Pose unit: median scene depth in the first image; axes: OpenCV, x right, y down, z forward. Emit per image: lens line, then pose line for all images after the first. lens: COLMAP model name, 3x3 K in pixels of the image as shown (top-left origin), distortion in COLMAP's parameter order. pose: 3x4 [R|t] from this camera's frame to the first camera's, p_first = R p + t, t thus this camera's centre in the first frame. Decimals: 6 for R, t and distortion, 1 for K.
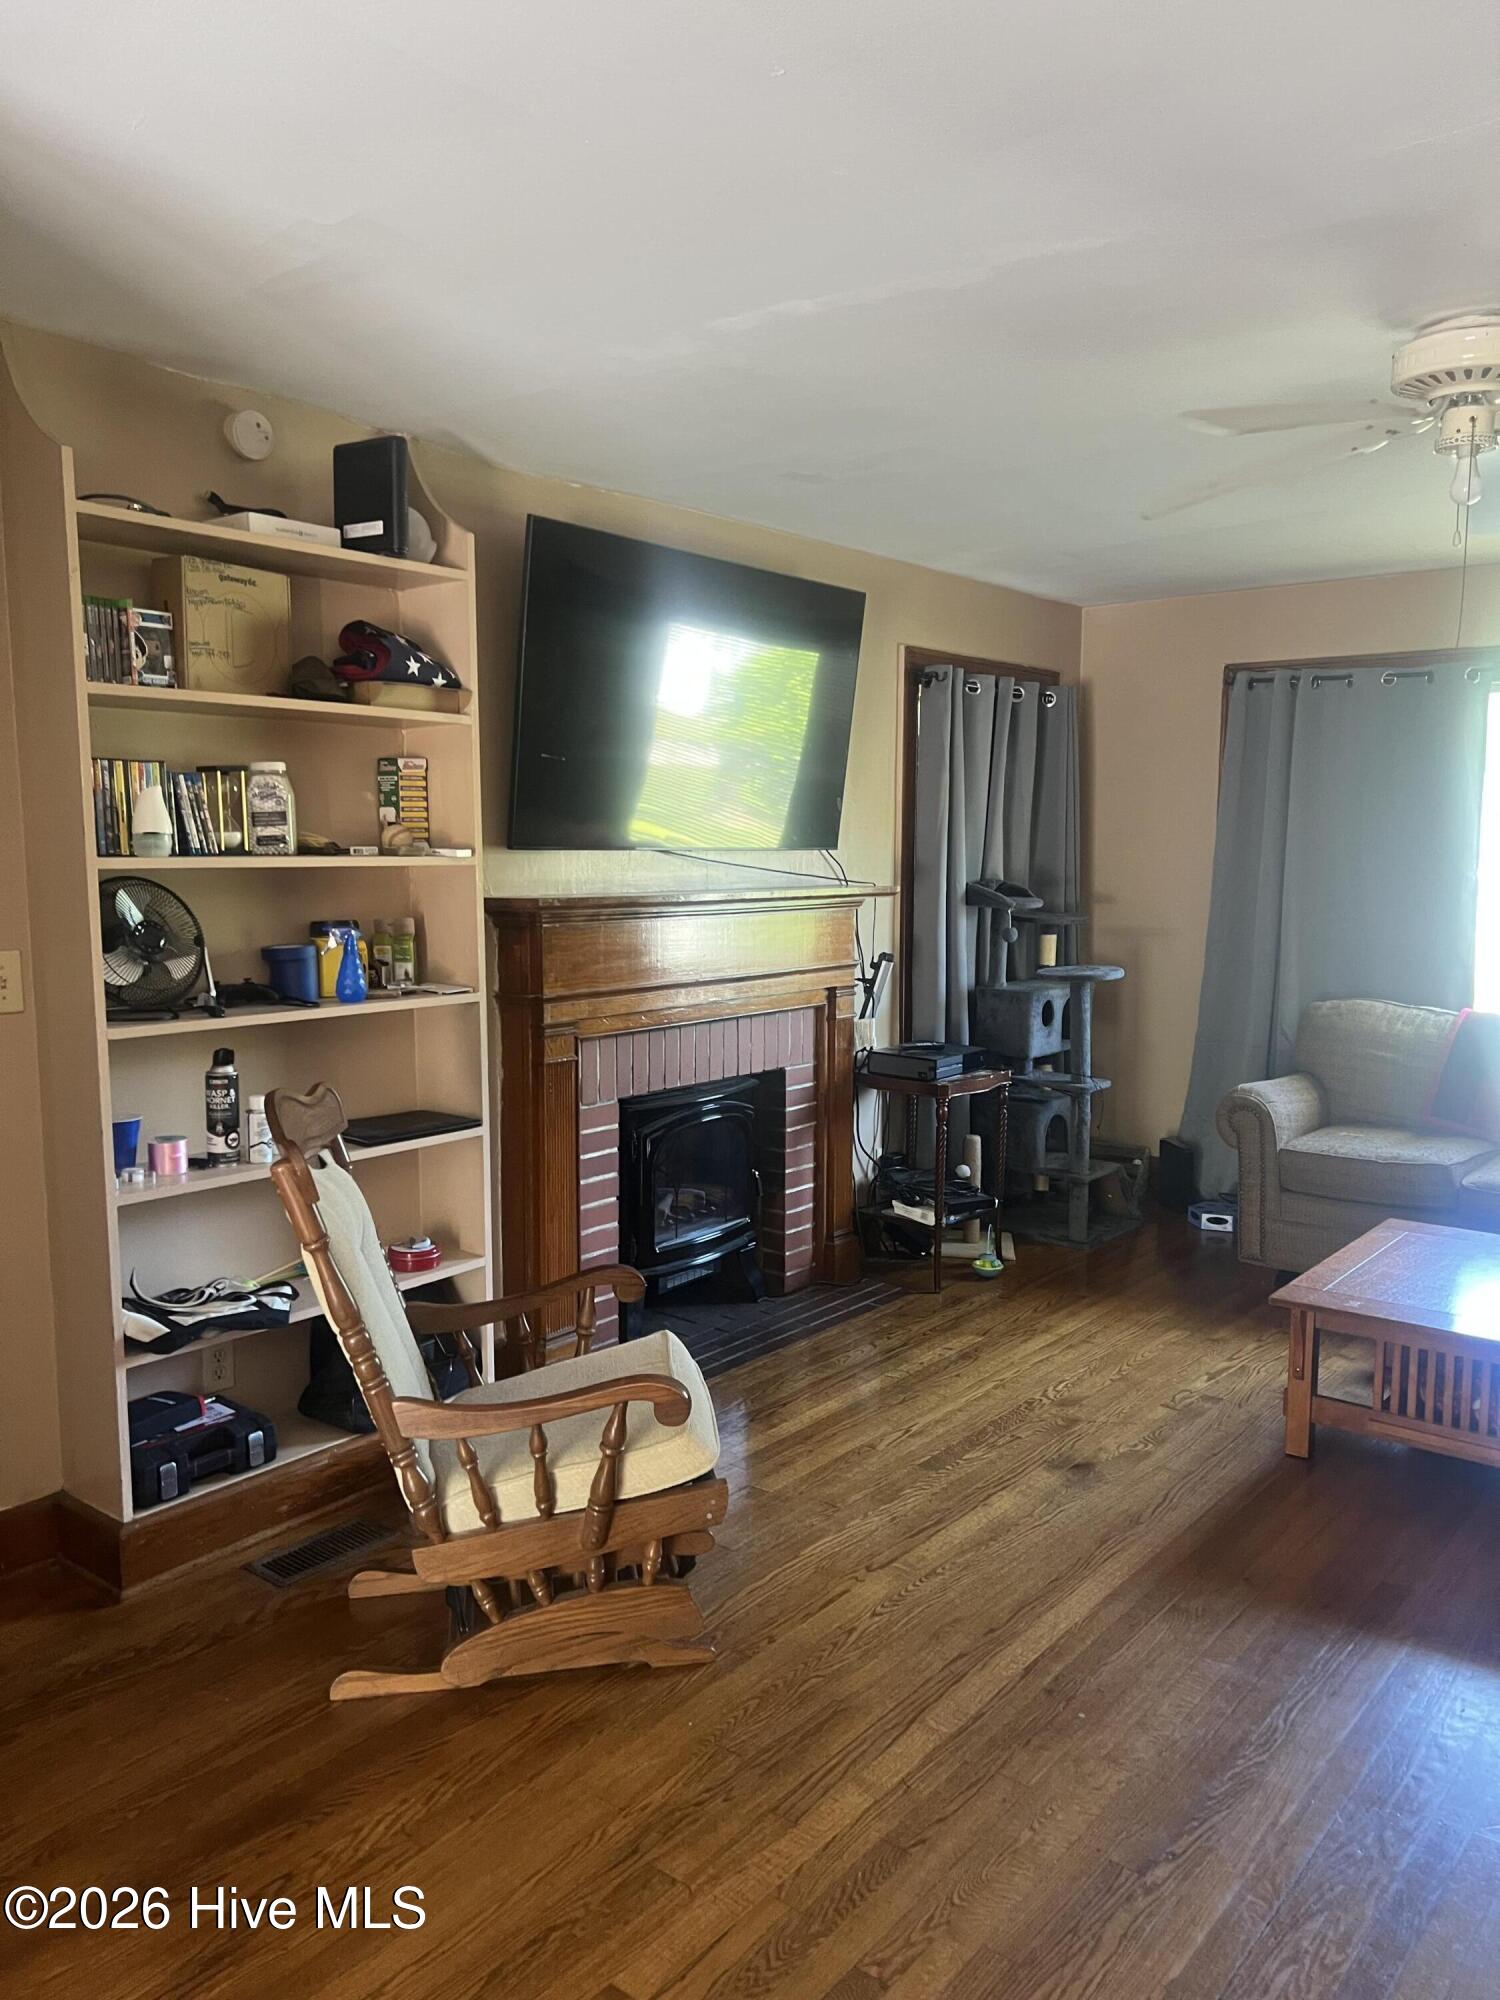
lens RADIAL K [[1498.7, 0, 750.1], [0, 1498.7, 1005.9], [0, 0, 1]] dist [0.058297, -0.062302]
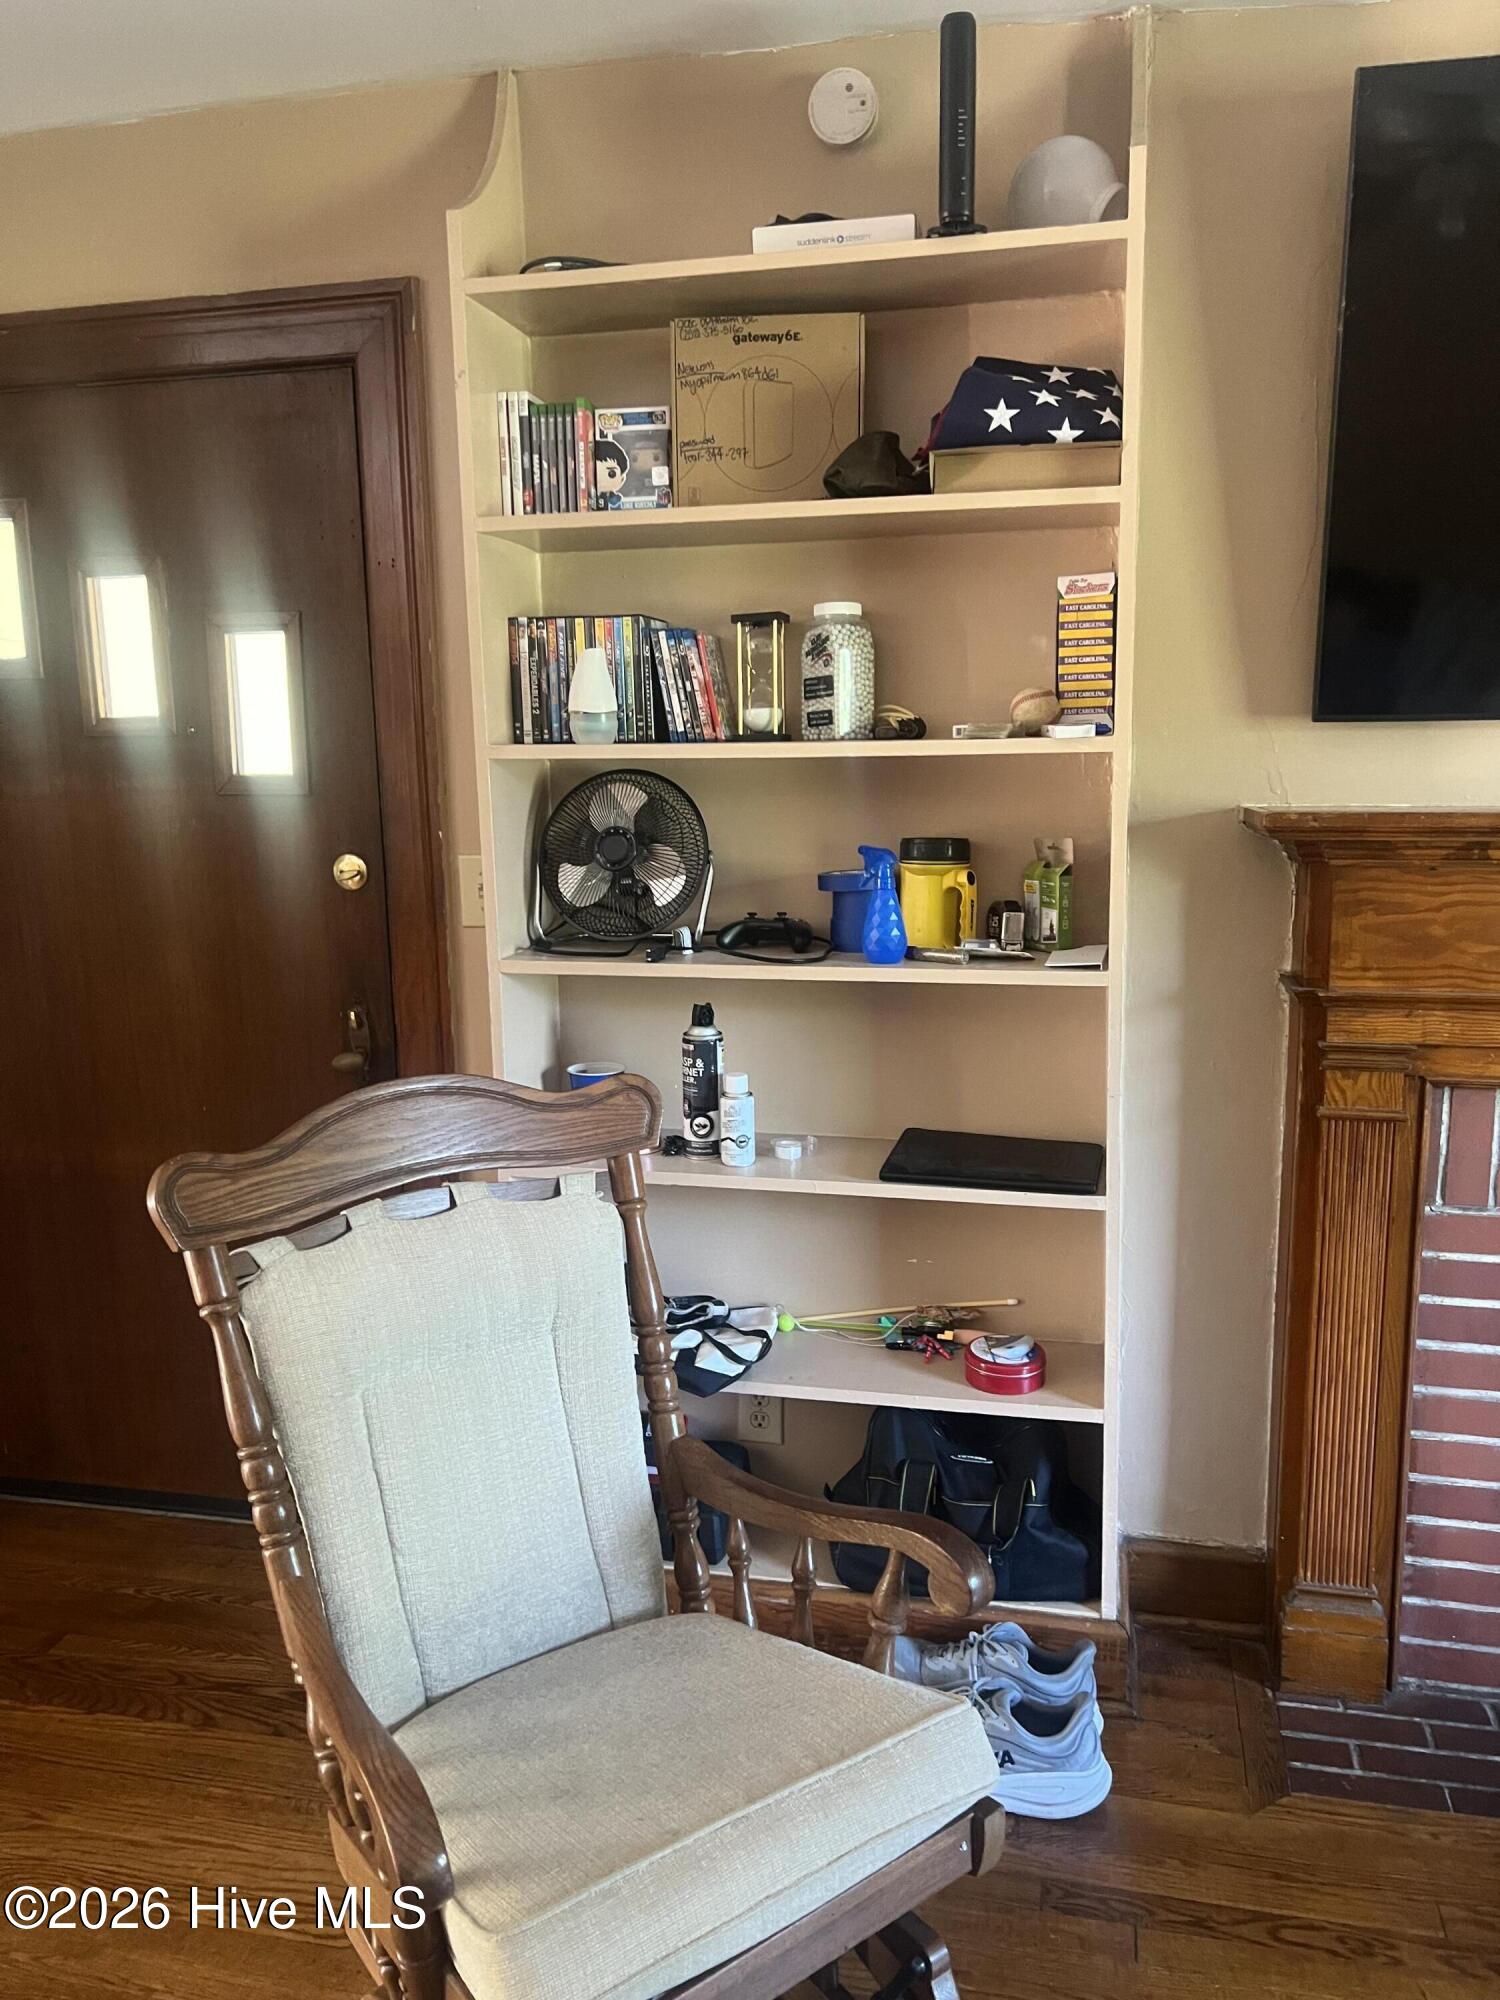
lens RADIAL K [[1498.7, 0, 749.5], [0, 1498.7, 997.9], [0, 0, 1]] dist [0.058297, -0.062302]
pose [[0.445495, 0.144684, -0.883516, 0.286576], [-0.082593, 0.989289, 0.120360, -0.060026], [0.891467, 0.019352, 0.452673, 0.630673]]
